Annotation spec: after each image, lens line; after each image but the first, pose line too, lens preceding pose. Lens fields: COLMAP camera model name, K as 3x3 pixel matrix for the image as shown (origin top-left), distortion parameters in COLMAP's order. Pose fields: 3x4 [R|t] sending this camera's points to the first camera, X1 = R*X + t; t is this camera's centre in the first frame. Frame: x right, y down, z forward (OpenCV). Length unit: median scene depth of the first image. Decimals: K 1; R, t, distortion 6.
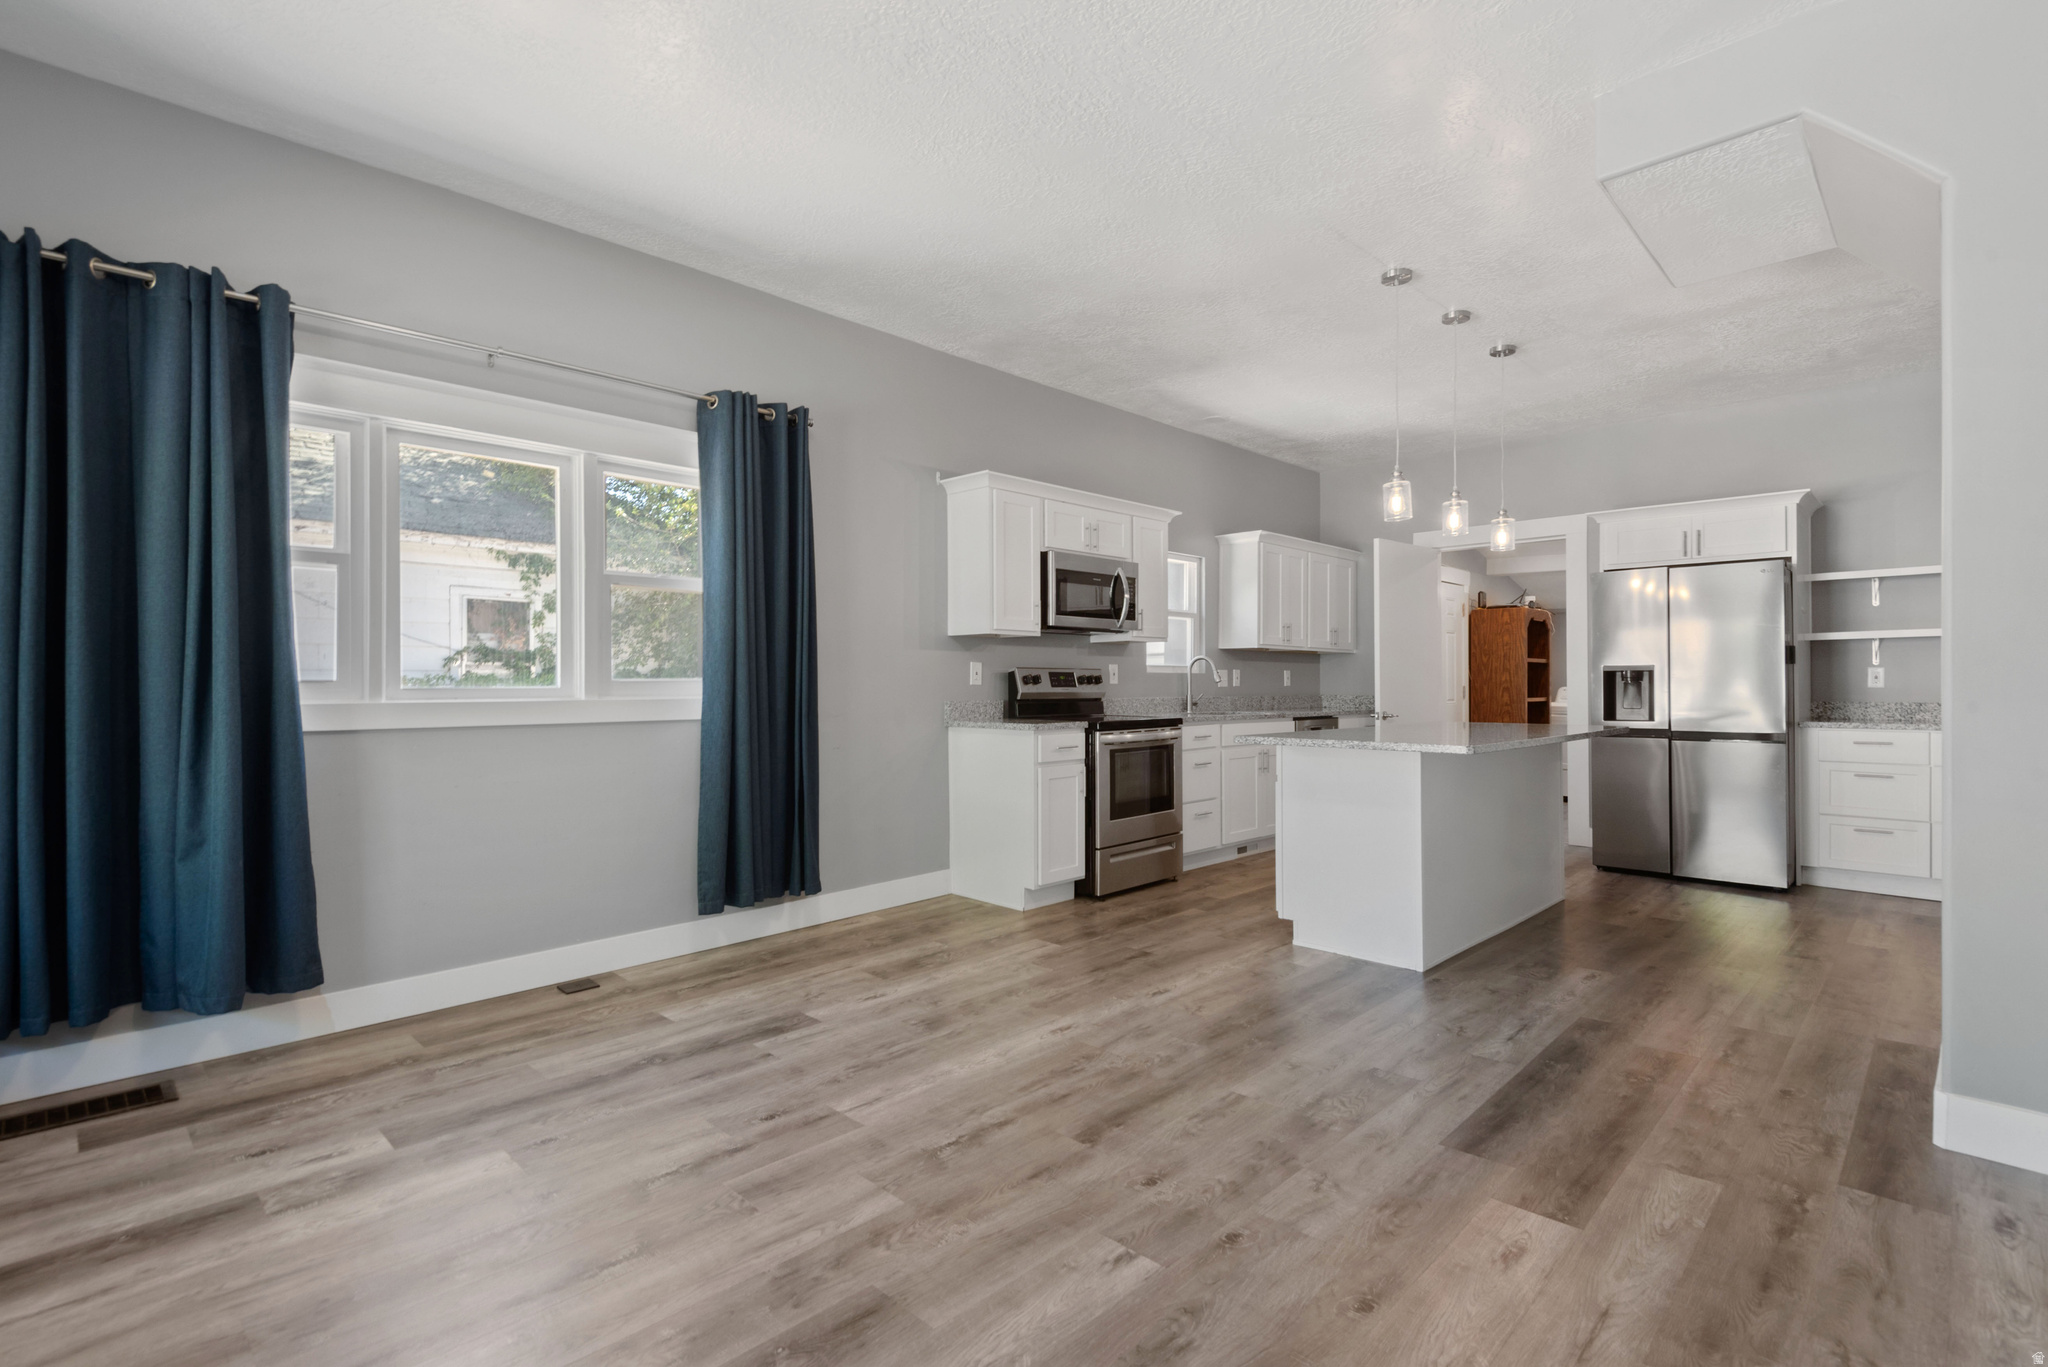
lens RADIAL K [[958.1, 0, 1024.0], [0, 958.1, 683.5], [0, 0, 1]] dist [0.044240, -0.025136]
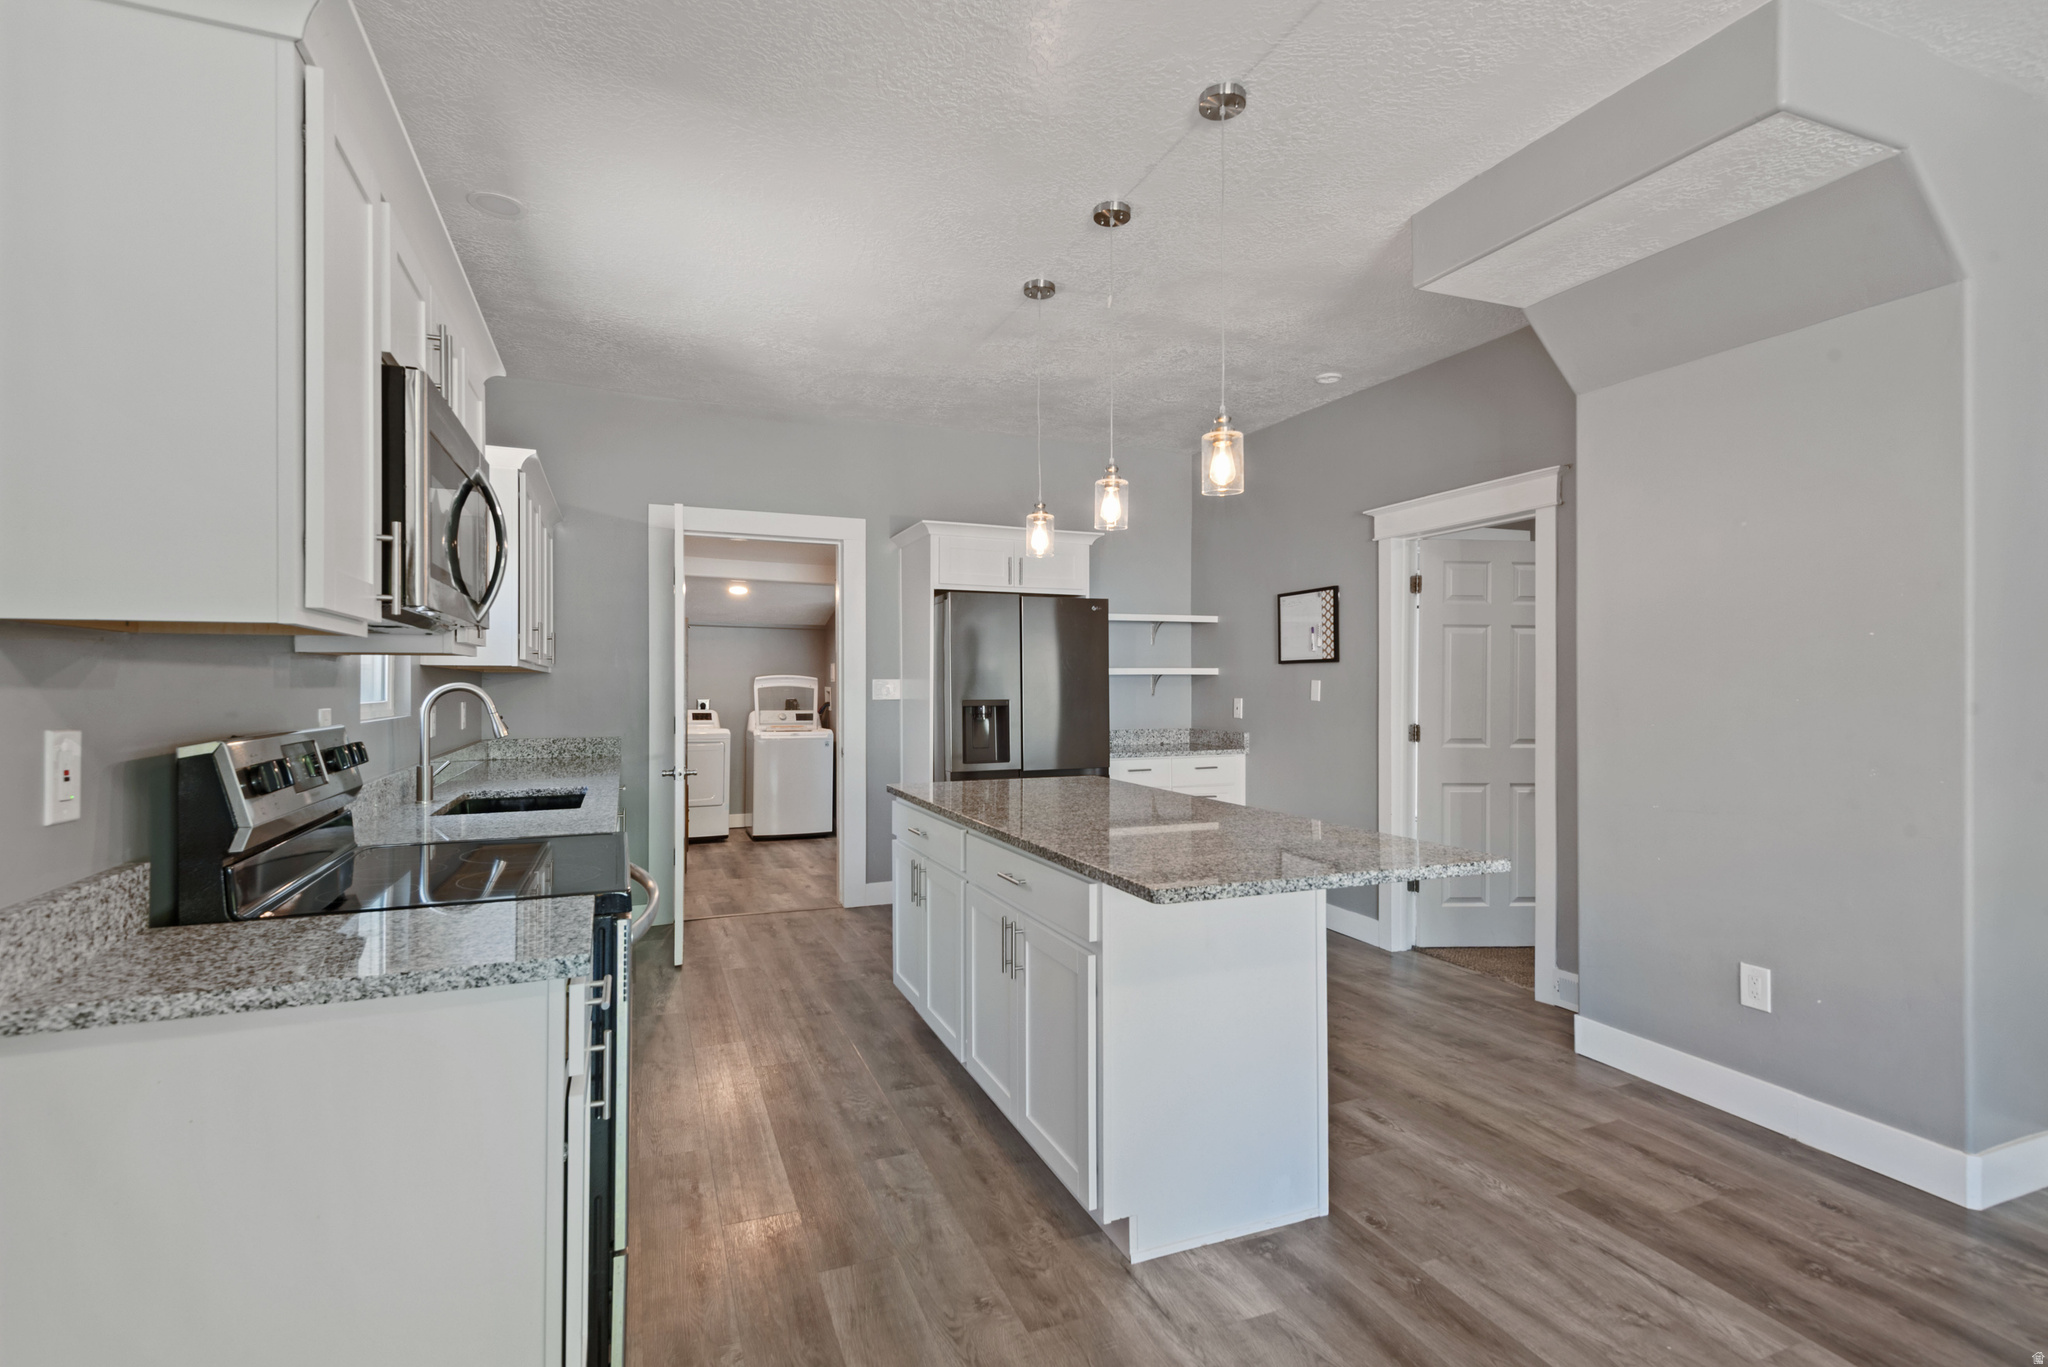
lens RADIAL K [[958.1, 0, 1024.0], [0, 958.1, 683.5], [0, 0, 1]] dist [0.044240, -0.025136]
pose [[0.399131, 0.002230, 0.916891, -0.188128], [-0.002036, 0.999997, -0.001546, -0.035810], [-0.916892, -0.001250, 0.399134, 0.692126]]
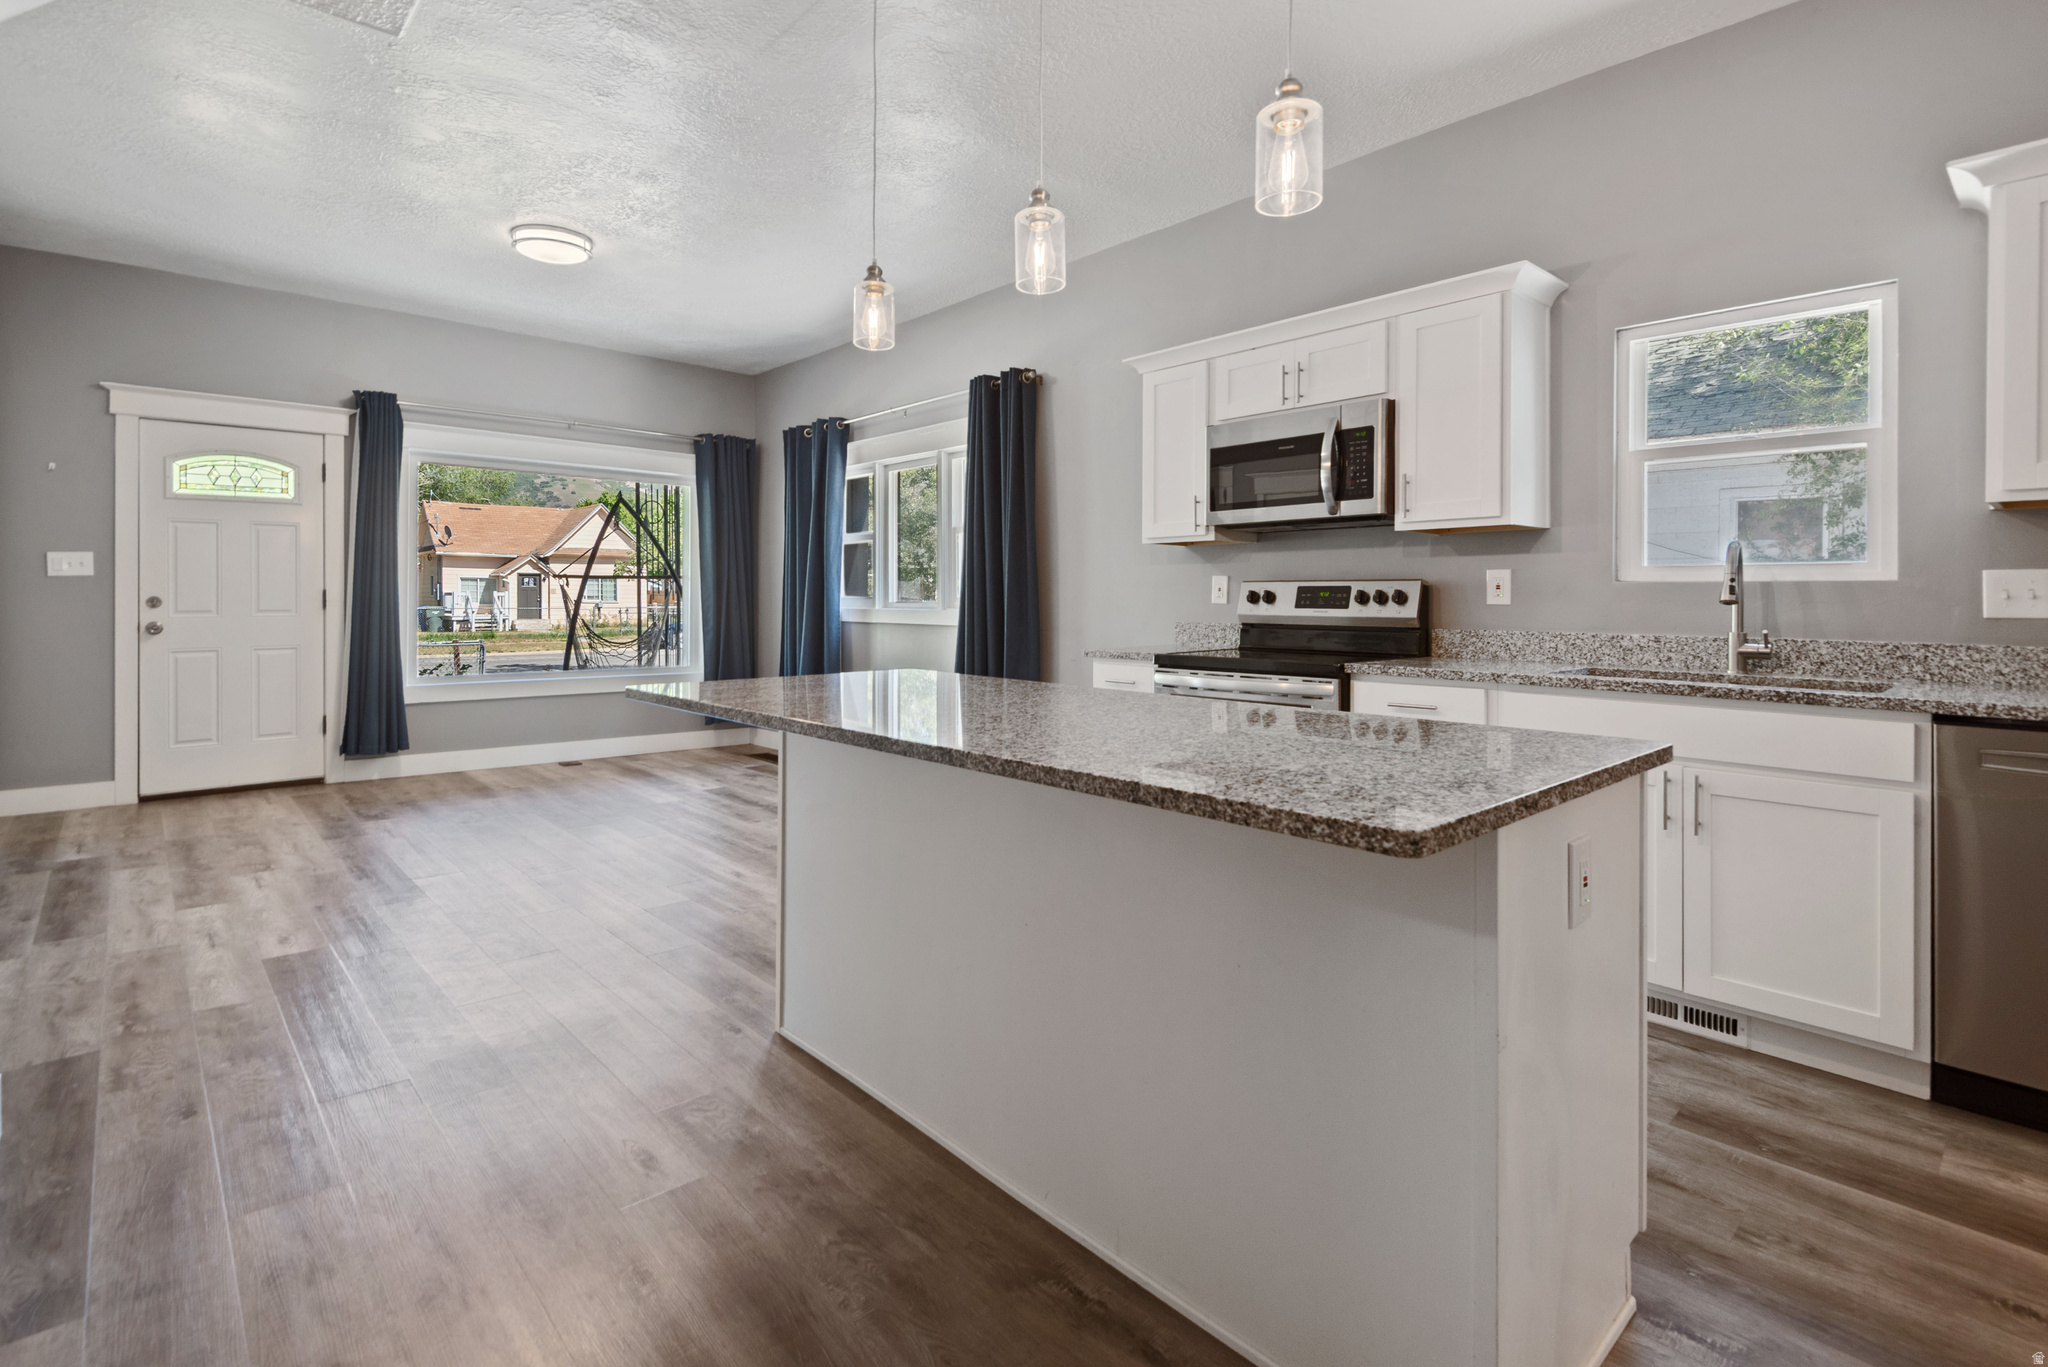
lens RADIAL K [[963.8, 0, 1015.9], [0, 963.8, 598.2], [0, 0, 1]] dist [0.030788, -0.013280]
pose [[-0.061293, 0.004741, -0.998109, 0.805358], [-0.001031, 0.999988, 0.004814, -0.006979], [0.998119, 0.001324, -0.061288, 0.901869]]
